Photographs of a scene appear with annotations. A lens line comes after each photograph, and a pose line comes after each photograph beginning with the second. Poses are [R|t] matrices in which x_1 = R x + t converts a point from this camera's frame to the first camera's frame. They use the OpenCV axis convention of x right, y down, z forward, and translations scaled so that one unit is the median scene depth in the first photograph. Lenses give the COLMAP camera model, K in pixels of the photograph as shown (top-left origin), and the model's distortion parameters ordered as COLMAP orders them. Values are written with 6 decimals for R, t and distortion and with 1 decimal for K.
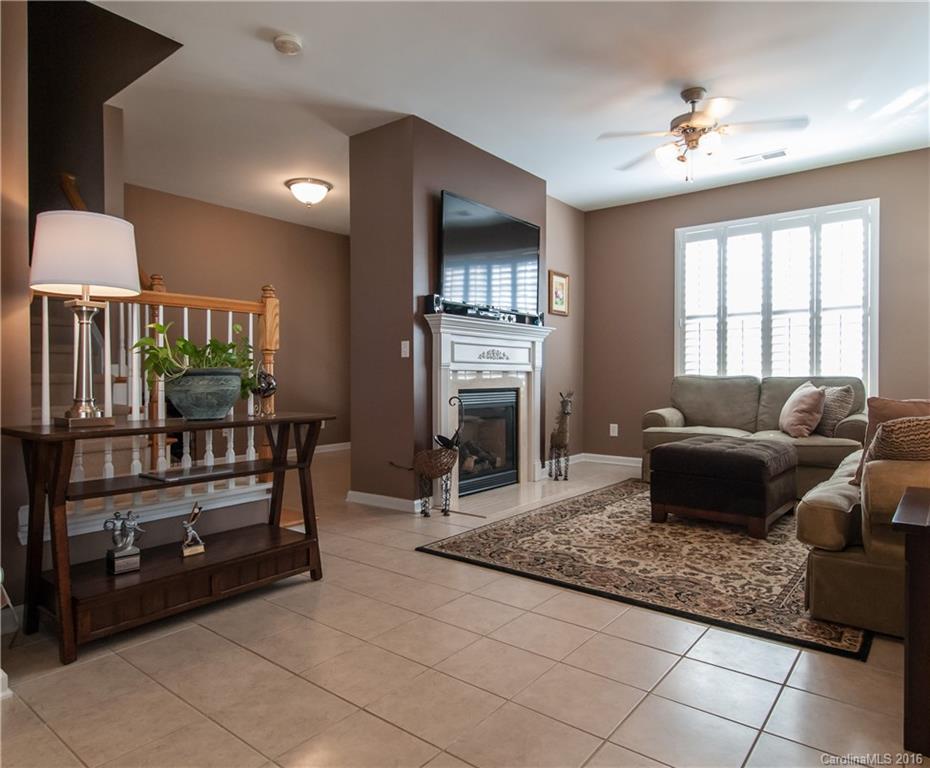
lens RADIAL K [[603.3, 0, 451.1], [0, 603.3, 370.0], [0, 0, 1]] dist [0.039269, -0.010997]
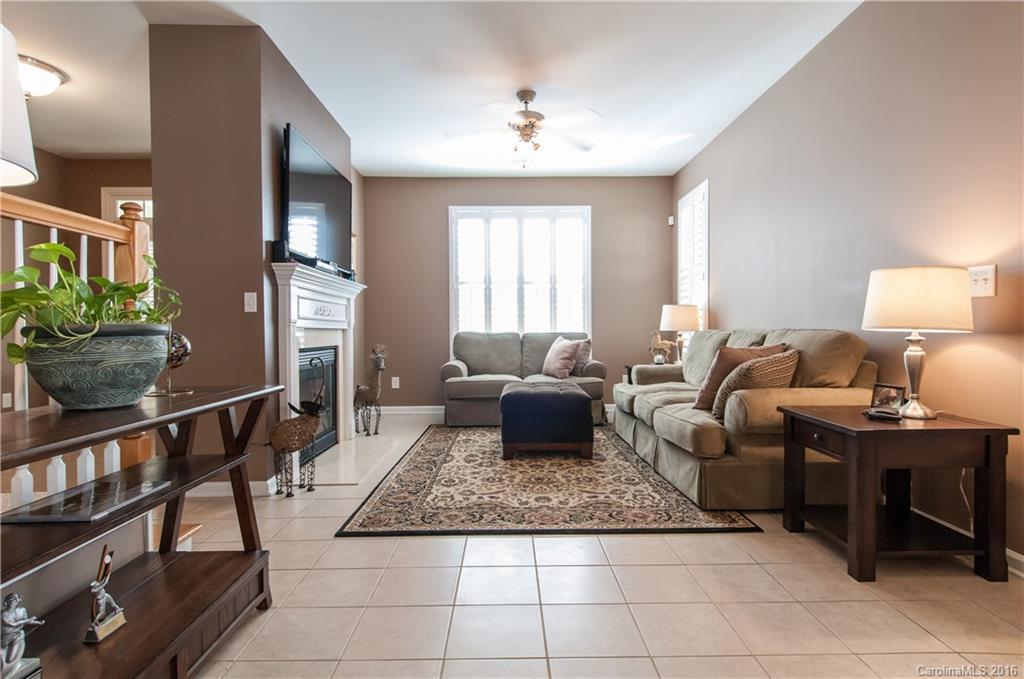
lens RADIAL K [[529.5, 0, 513.6], [0, 529.5, 334.4], [0, 0, 1]] dist [0.013710, -0.002774]
pose [[0.771967, -0.007919, 0.635613, -0.253058], [-0.000374, 0.999917, 0.012911, 0.000178], [-0.635662, -0.010204, 0.771900, 0.190905]]
